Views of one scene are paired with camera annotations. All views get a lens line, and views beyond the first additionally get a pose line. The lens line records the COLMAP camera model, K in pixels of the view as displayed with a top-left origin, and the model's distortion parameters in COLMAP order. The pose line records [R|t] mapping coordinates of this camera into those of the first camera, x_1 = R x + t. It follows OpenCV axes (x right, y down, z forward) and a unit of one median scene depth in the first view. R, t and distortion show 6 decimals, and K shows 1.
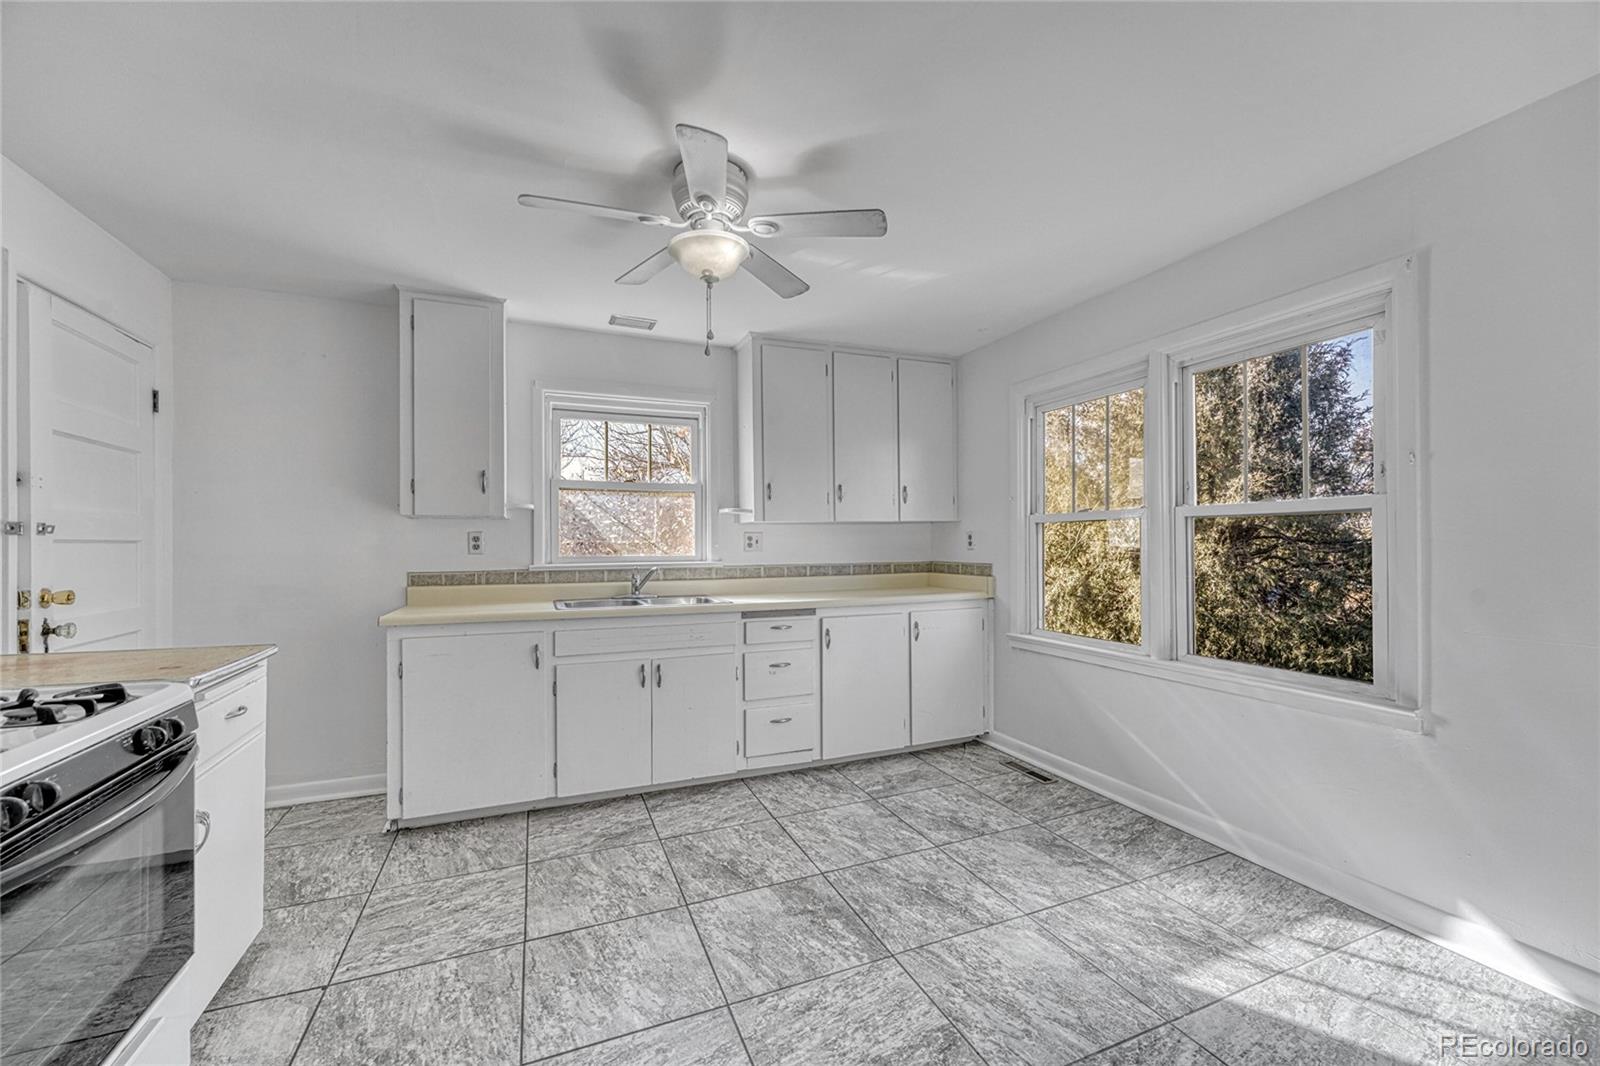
lens RADIAL K [[635.2, 0, 796.8], [0, 635.2, 542.5], [0, 0, 1]] dist [-0.000654, 0.000511]
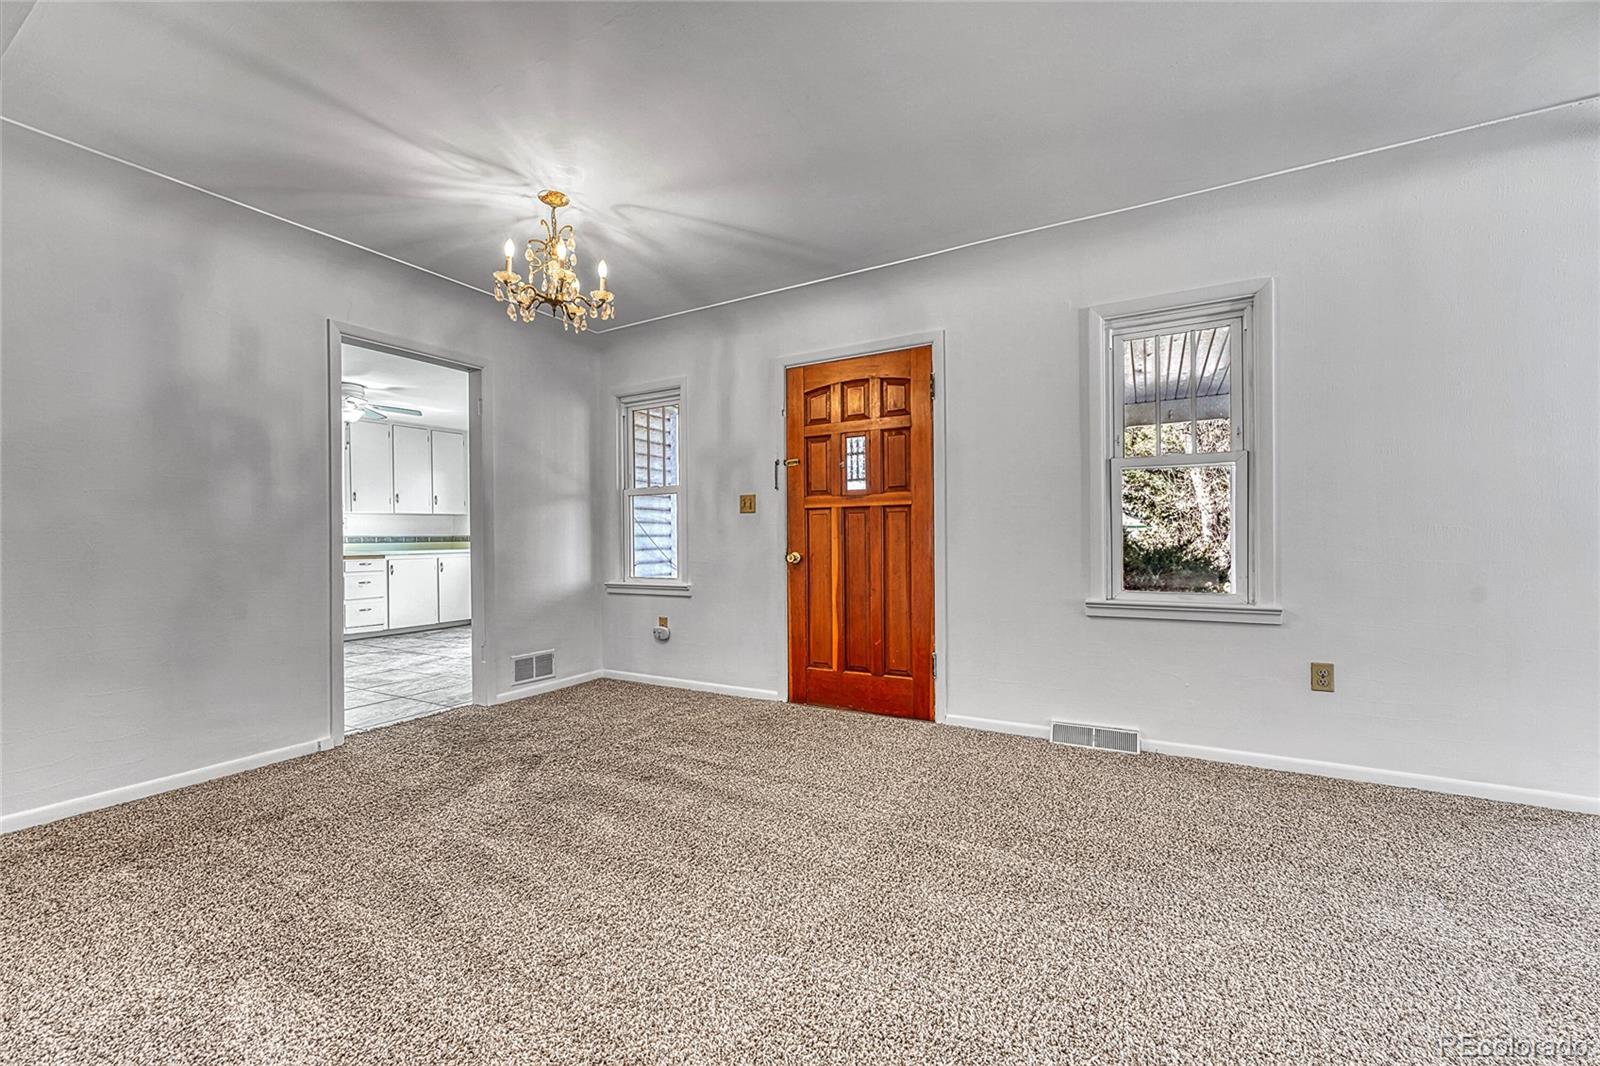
lens RADIAL K [[638.3, 0, 800.0], [0, 638.3, 533.0], [0, 0, 1]] dist [0.028649, 0.000024]
pose [[0.790377, 0.001294, 0.612620, -0.228992], [0.007498, 0.999902, -0.011784, 0.080412], [-0.612575, 0.013907, 0.790290, -1.799292]]
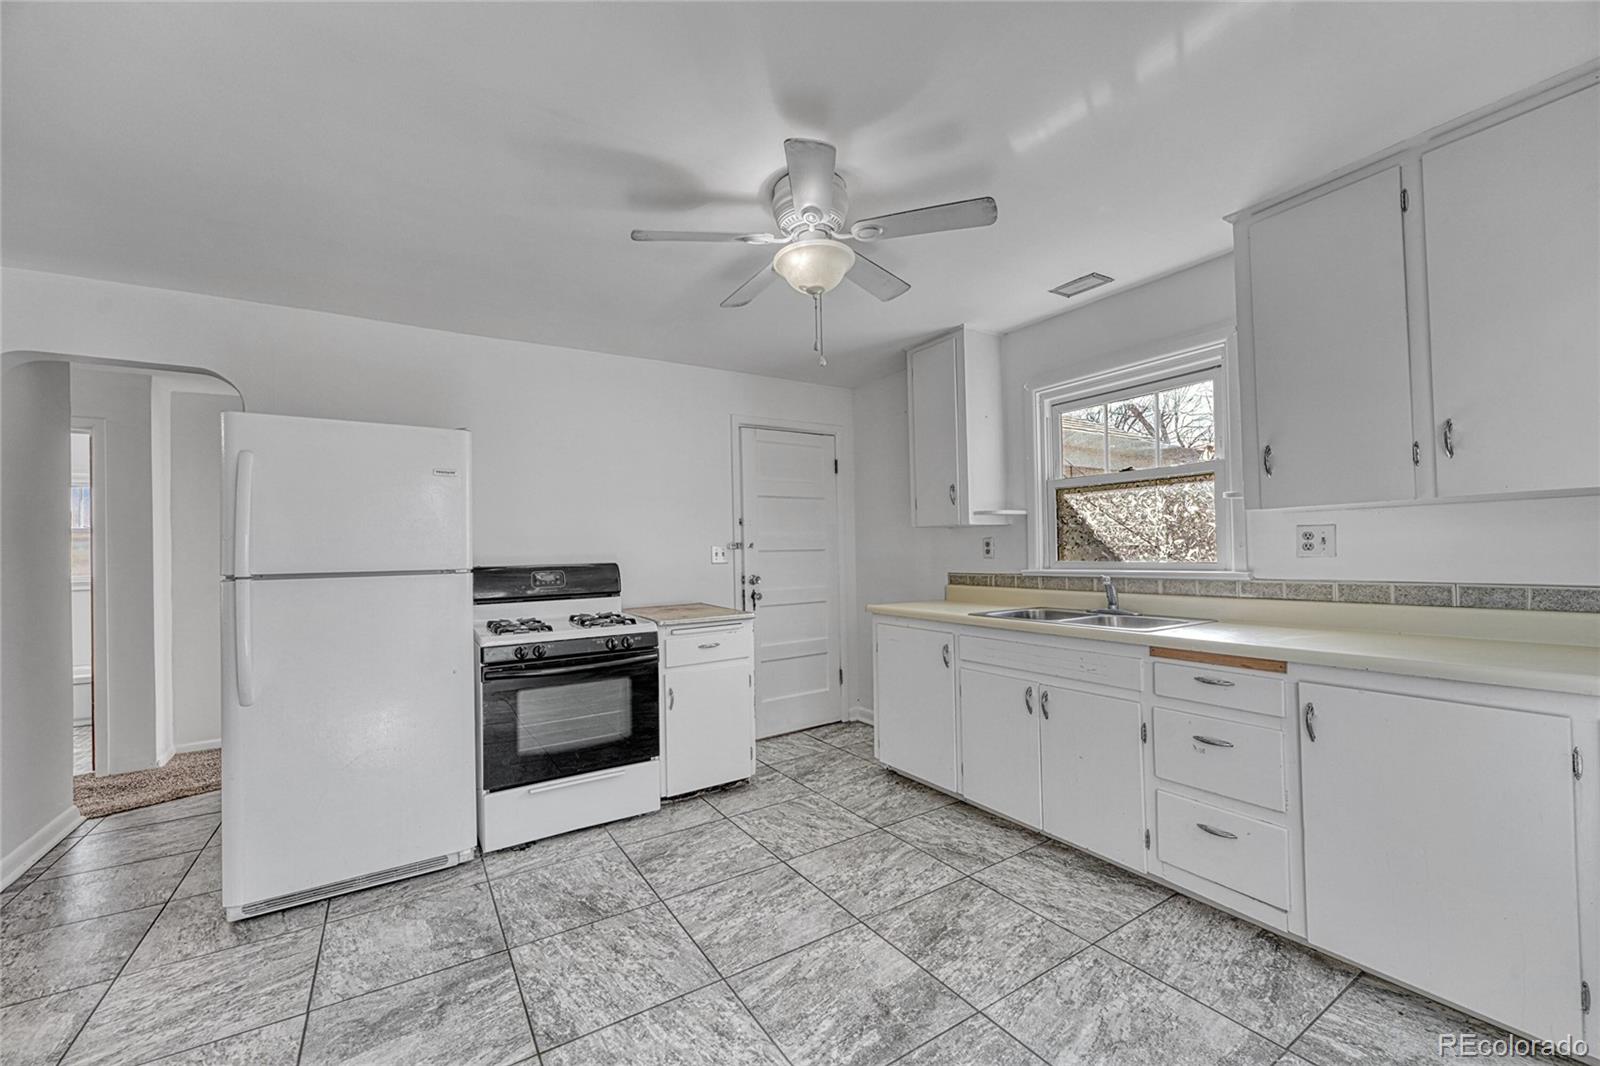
lens RADIAL K [[635.2, 0, 796.8], [0, 635.2, 542.5], [0, 0, 1]] dist [-0.000654, 0.000511]
pose [[0.173030, -0.011478, -0.984850, 0.609271], [0.023297, 0.999700, -0.007558, -0.009341], [0.984641, -0.021636, 0.173246, 0.576791]]
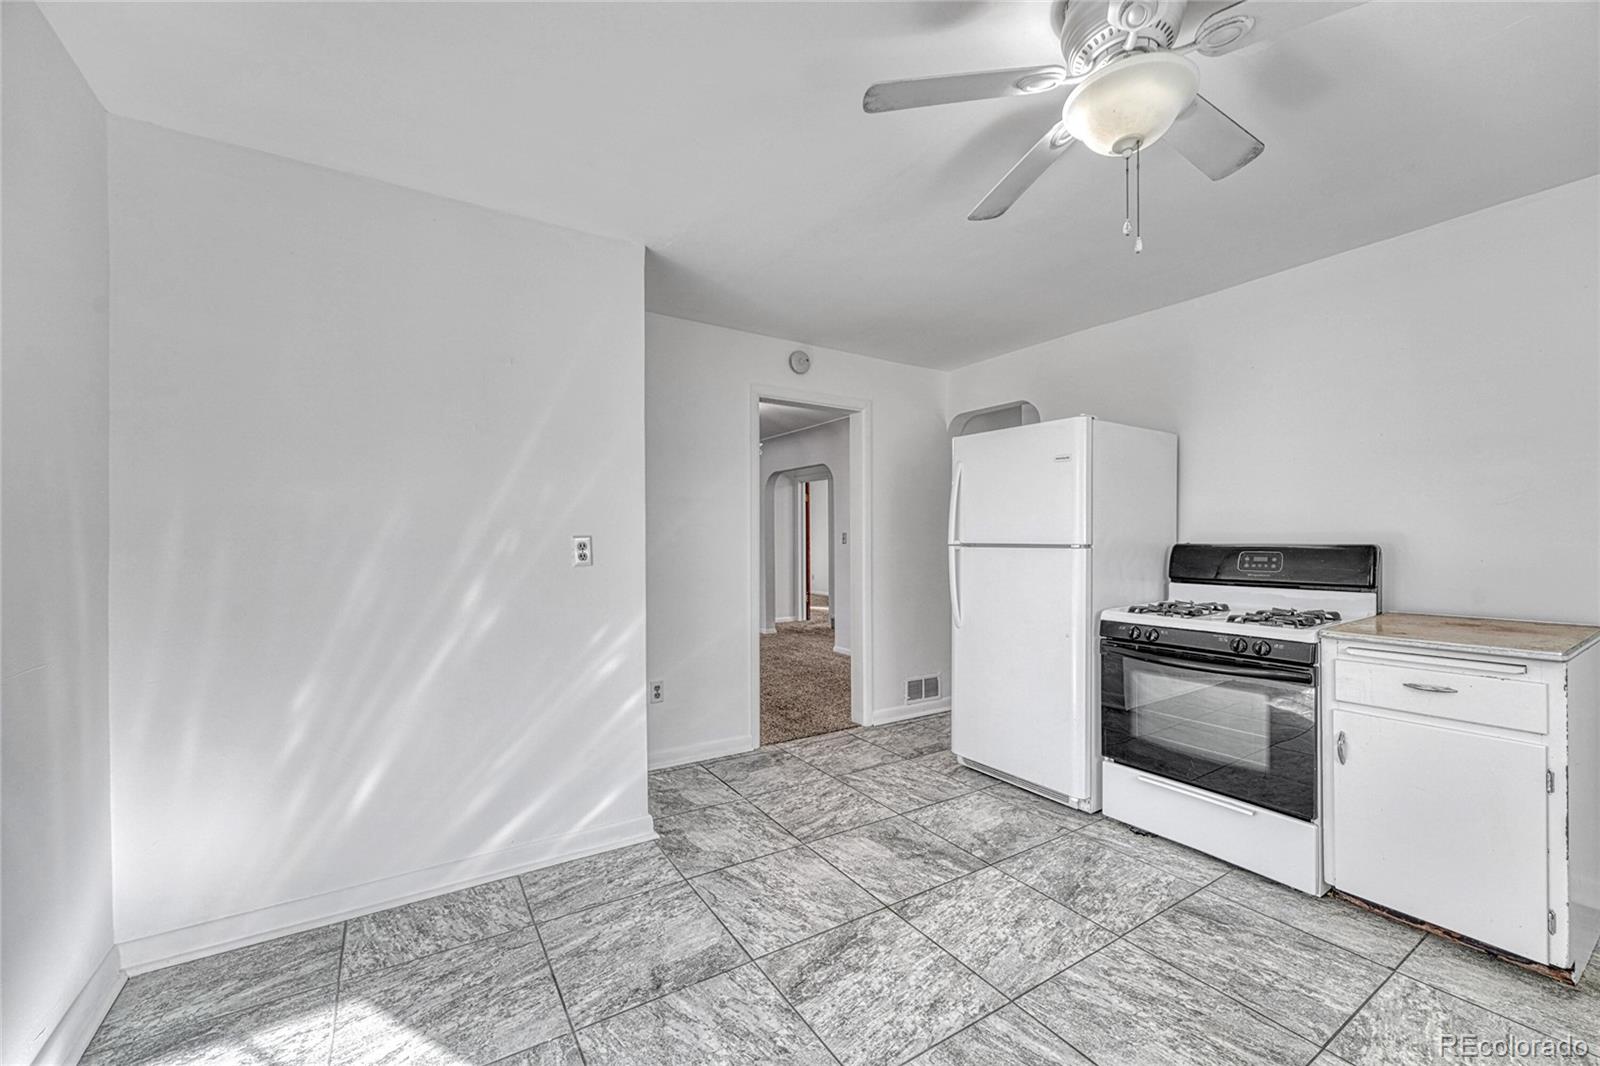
lens RADIAL K [[635.2, 0, 796.8], [0, 635.2, 542.5], [0, 0, 1]] dist [-0.000654, 0.000511]
pose [[-0.984475, 0.007099, -0.175383, 0.238927], [0.006828, 0.999974, 0.002151, 0.002213], [0.175394, 0.000920, -0.984498, 1.166084]]
